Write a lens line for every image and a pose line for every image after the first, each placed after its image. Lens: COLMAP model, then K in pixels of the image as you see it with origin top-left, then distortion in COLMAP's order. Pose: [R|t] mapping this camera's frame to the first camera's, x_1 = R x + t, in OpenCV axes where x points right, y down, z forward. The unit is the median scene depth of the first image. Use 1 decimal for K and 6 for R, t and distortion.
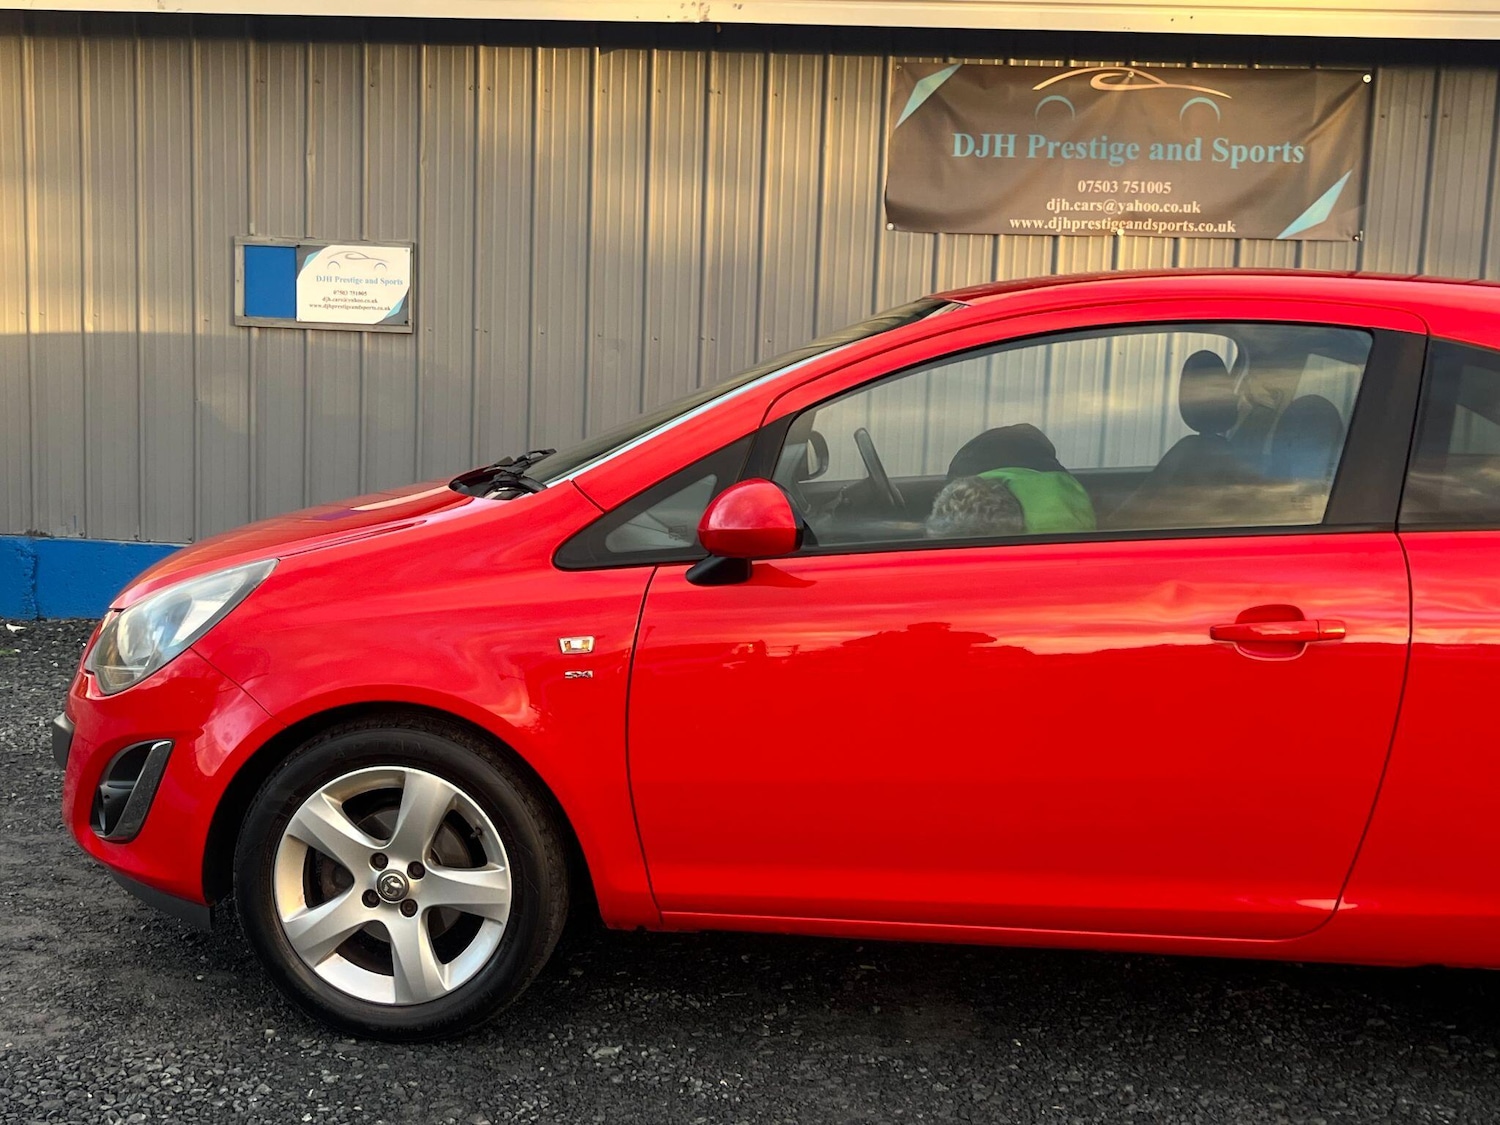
lens RADIAL K [[1906.2, 0, 720.5], [0, 1906.2, 548.7], [0, 0, 1]] dist [0.014674, 0.000000]
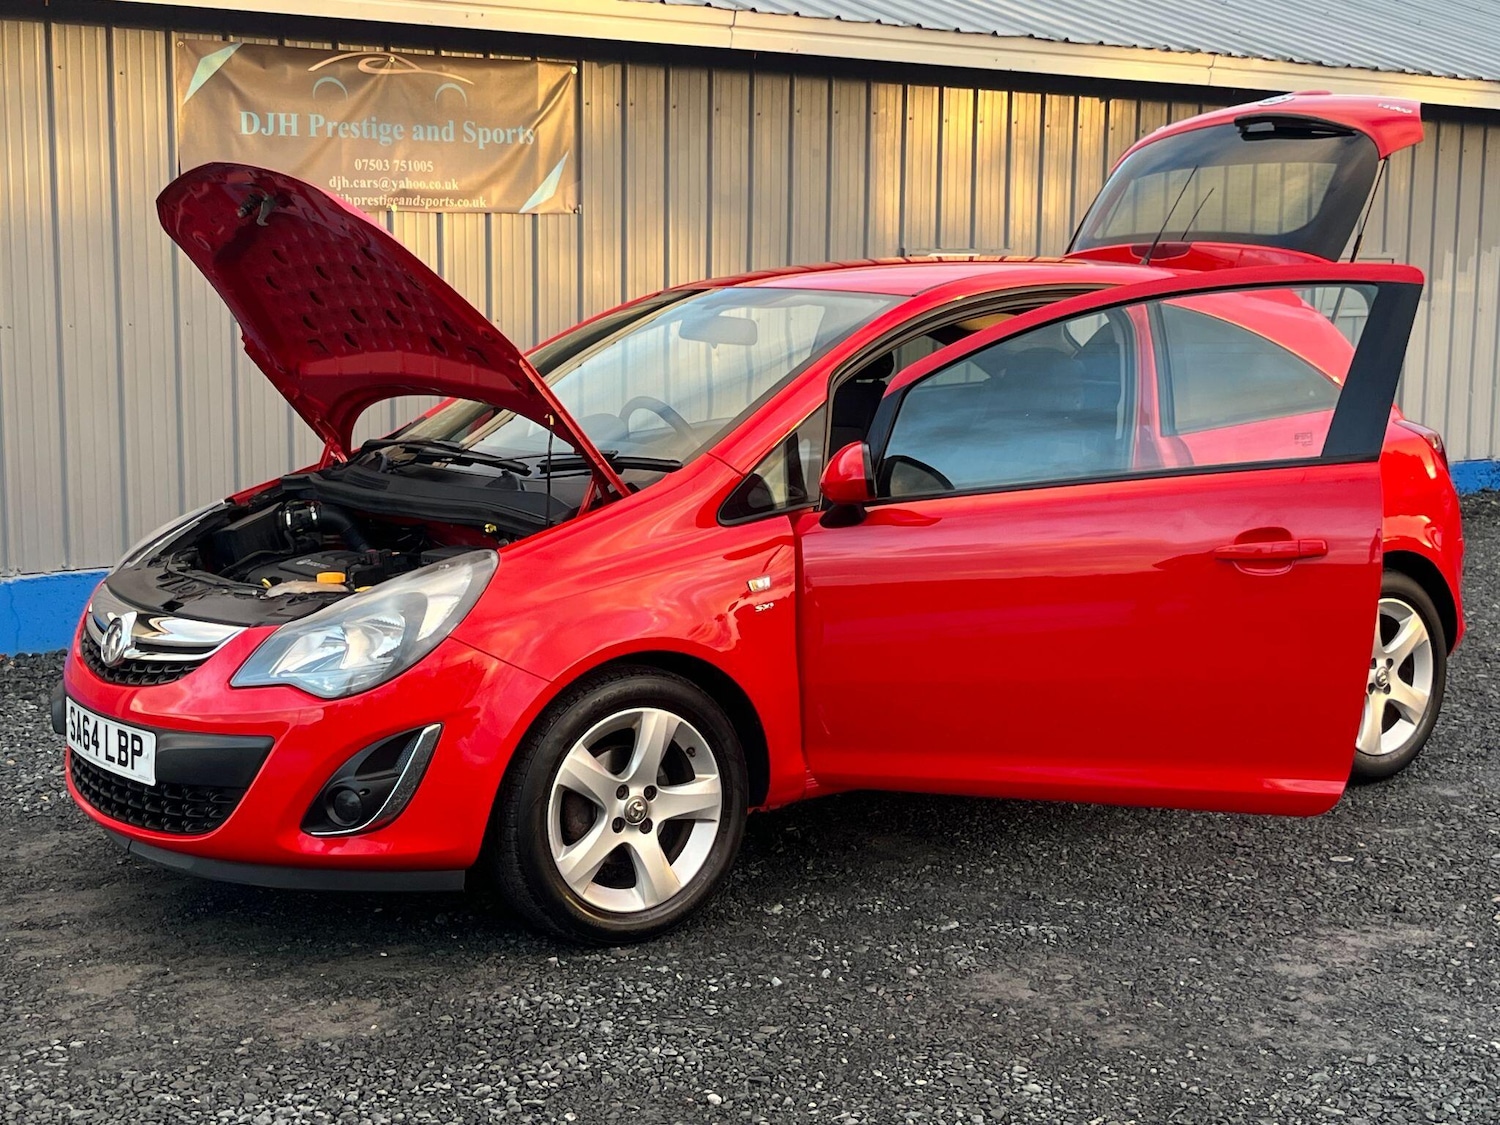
lens RADIAL K [[2183.0, 0, 721.2], [0, 2183.0, 538.7], [0, 0, 1]] dist [0.040001, 0.000000]
pose [[0.746228, -0.113477, 0.655947, -0.473611], [0.108495, 0.992921, 0.048345, -0.023011], [-0.656790, 0.035091, 0.753257, -0.026266]]
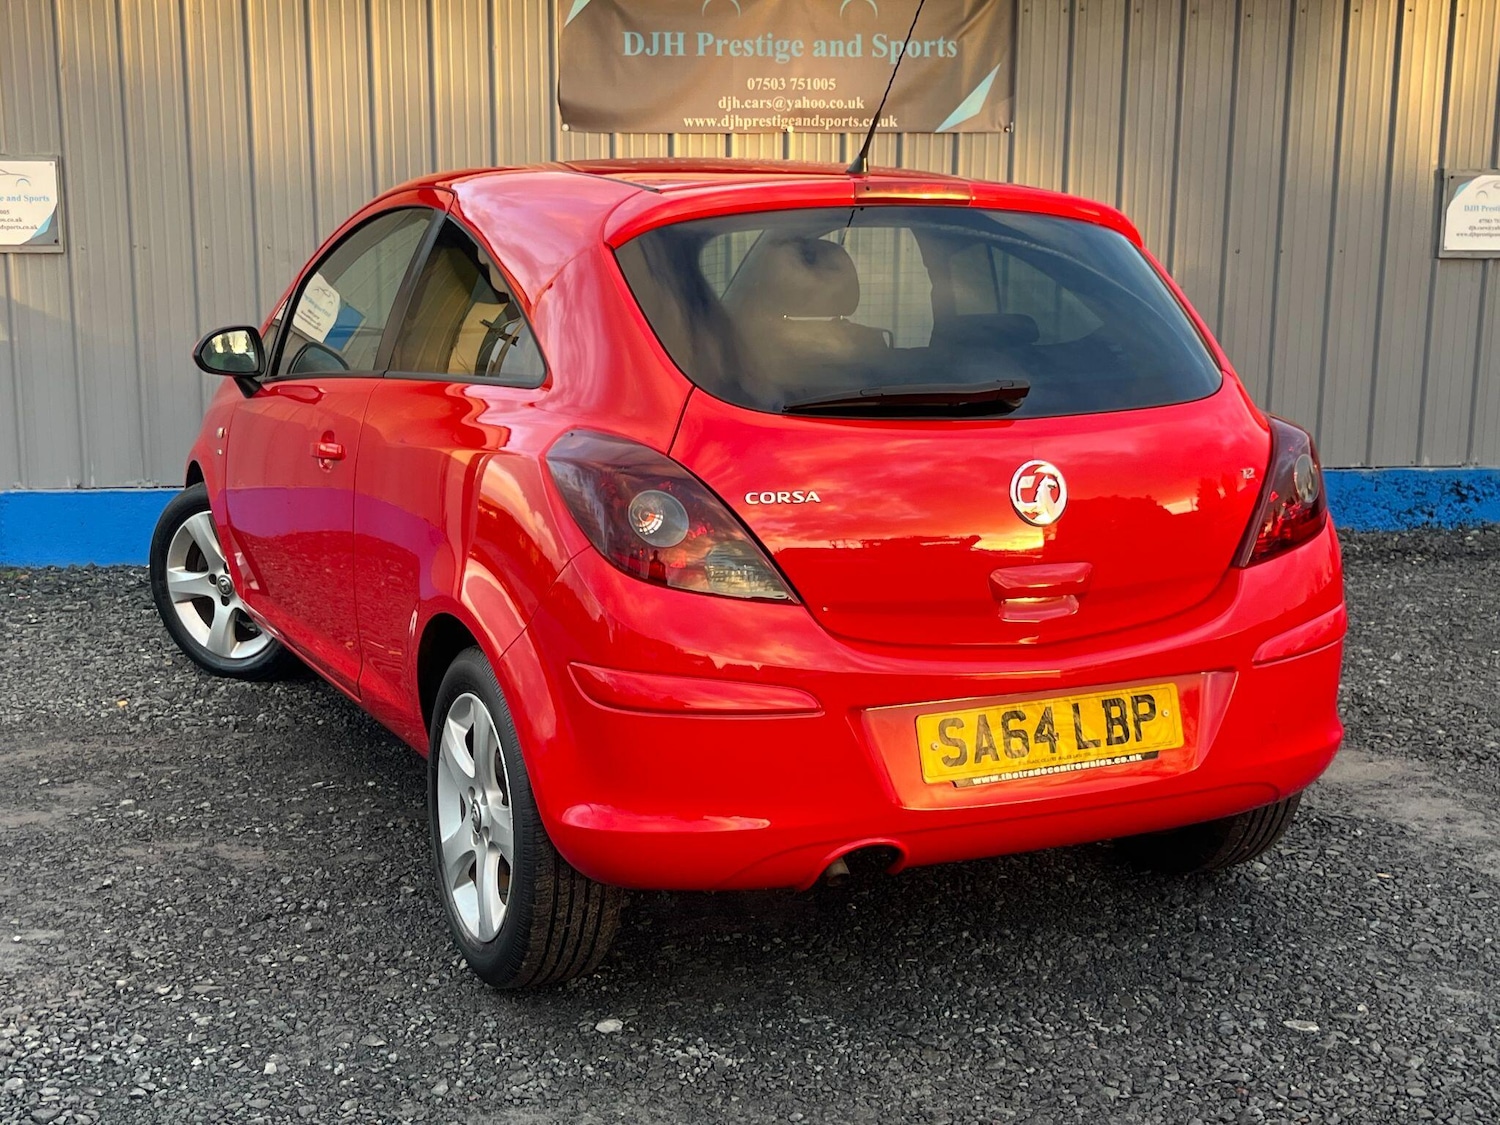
lens RADIAL K [[1906.2, 0, 740.1], [0, 1906.2, 572.1], [0, 0, 1]] dist [0.014674, 0.000000]
pose [[0.971848, -0.073654, 0.223801, -0.063279], [0.059537, 0.995825, 0.069194, -0.001465], [-0.227963, -0.053921, 0.972176, -0.001506]]
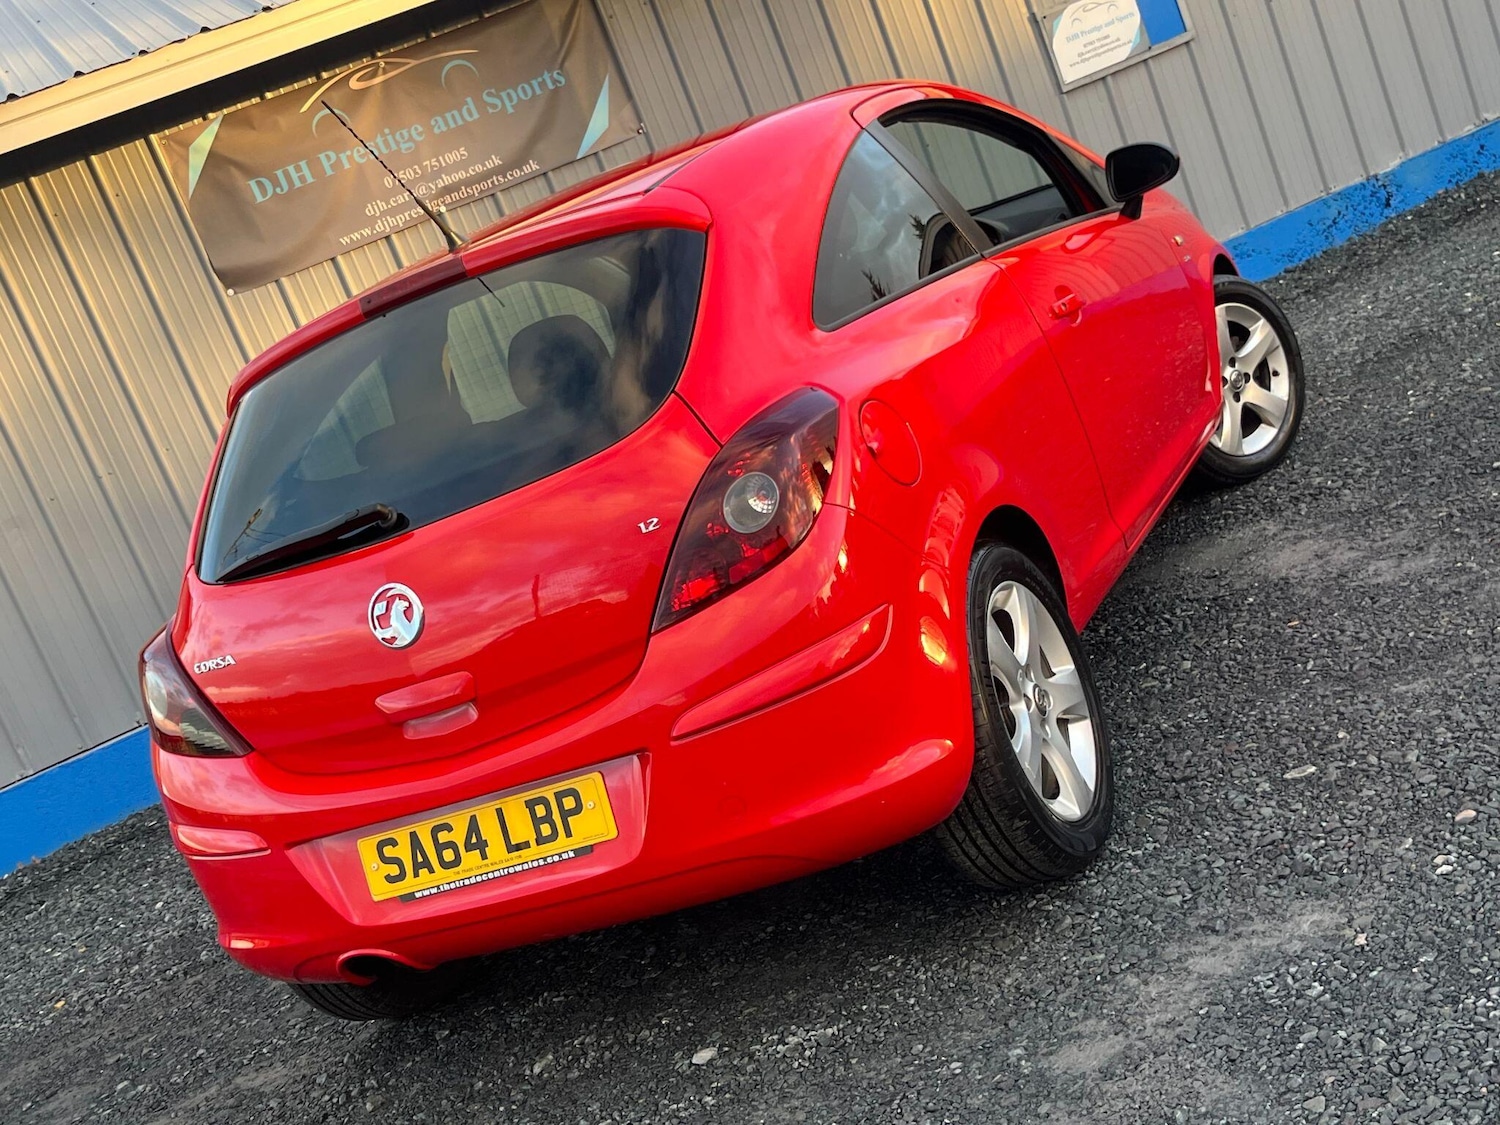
lens RADIAL K [[1906.2, 0, 760.3], [0, 1906.2, 575.6], [0, 0, 1]] dist [0.014674, 0.000000]
pose [[0.824436, -0.445156, 0.349488, -0.096450], [0.446067, 0.891158, 0.082836, 0.001123], [-0.348324, 0.087602, 0.933272, -0.000545]]
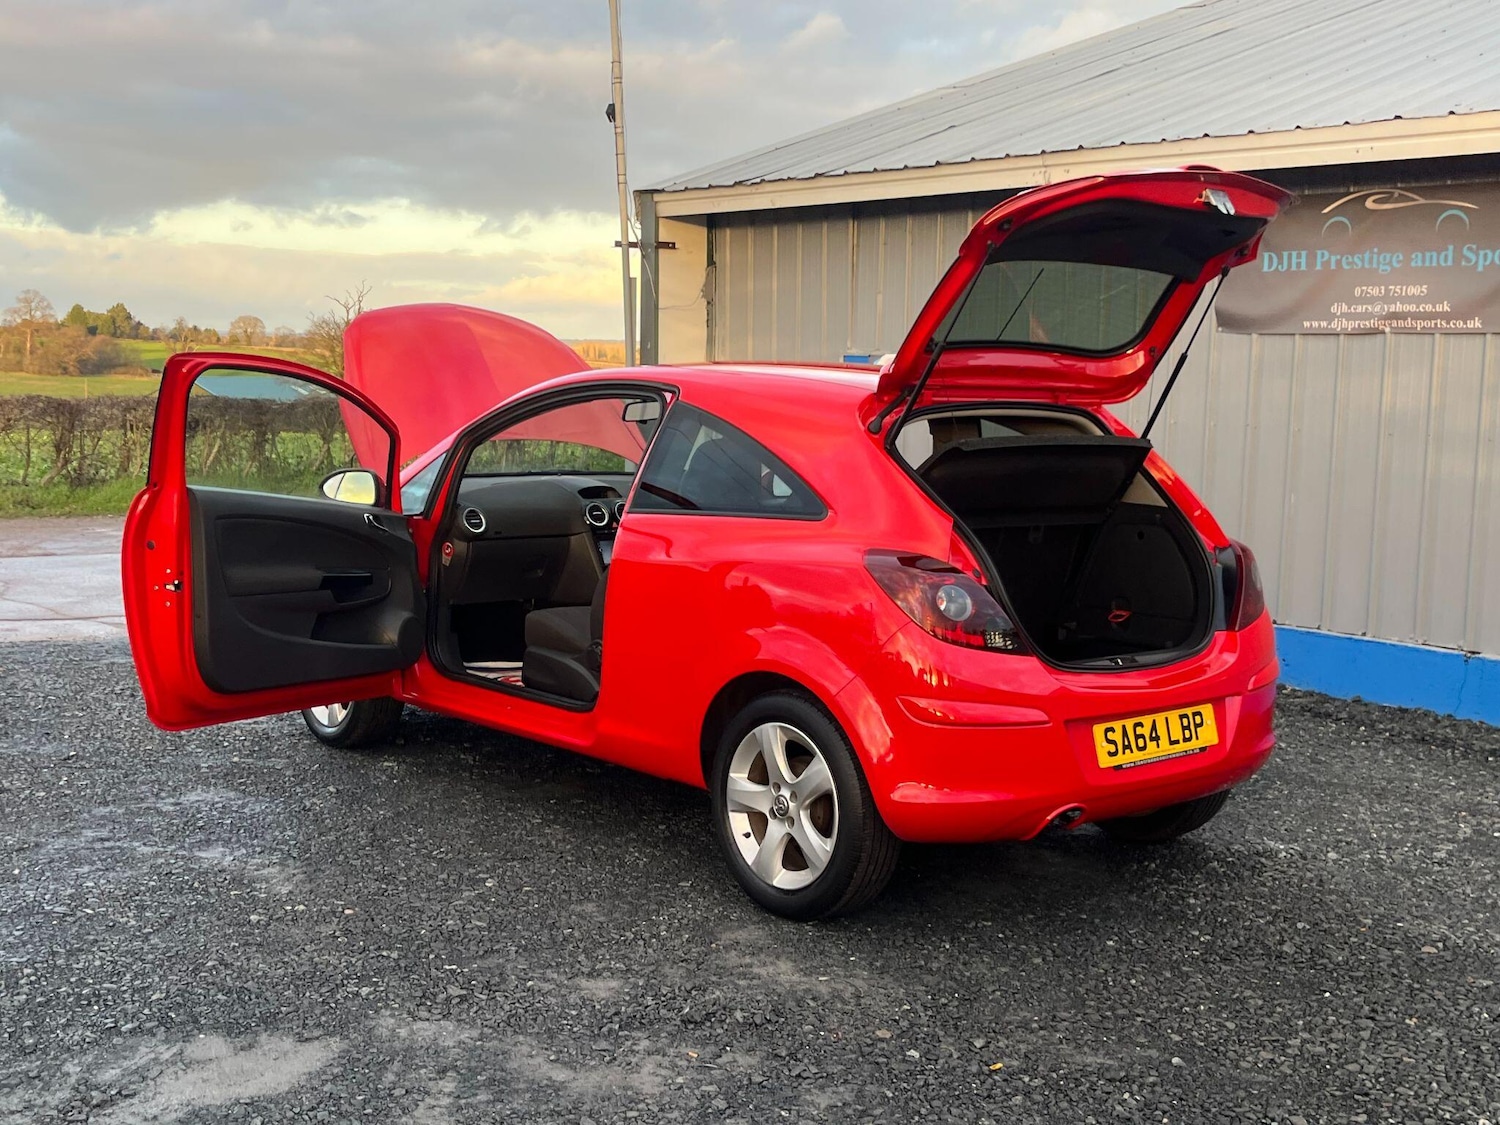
lens RADIAL K [[1745.2, 0, 741.6], [0, 1745.2, 555.4], [0, 0, 1]] dist [0.018738, 0.000000]
pose [[0.721128, 0.063750, -0.689863, 0.672565], [-0.093555, 0.995597, -0.005792, 0.013450], [0.686456, 0.068717, 0.723917, -0.029226]]
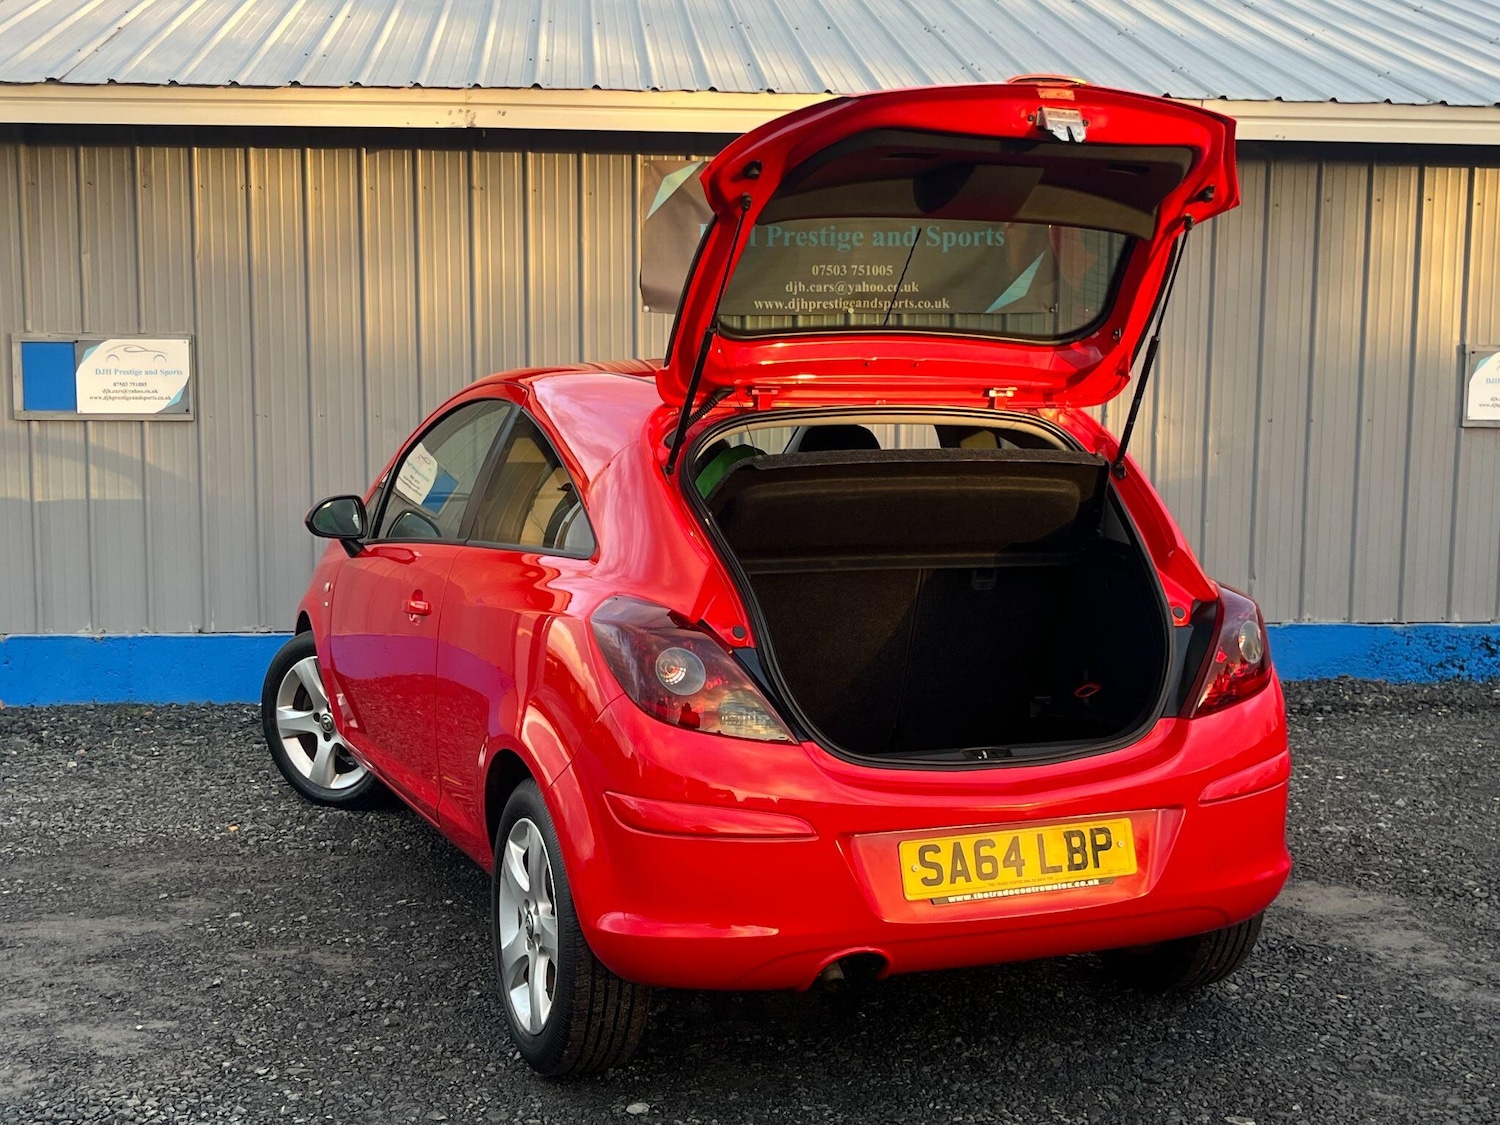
lens RADIAL K [[1906.2, 0, 749.8], [0, 1906.2, 550.0], [0, 0, 1]] dist [0.014674, 0.000000]
pose [[0.982470, -0.047985, 0.180137, -0.057449], [0.052250, 0.998453, -0.019004, -0.006961], [-0.178946, 0.028083, 0.983458, -0.086694]]
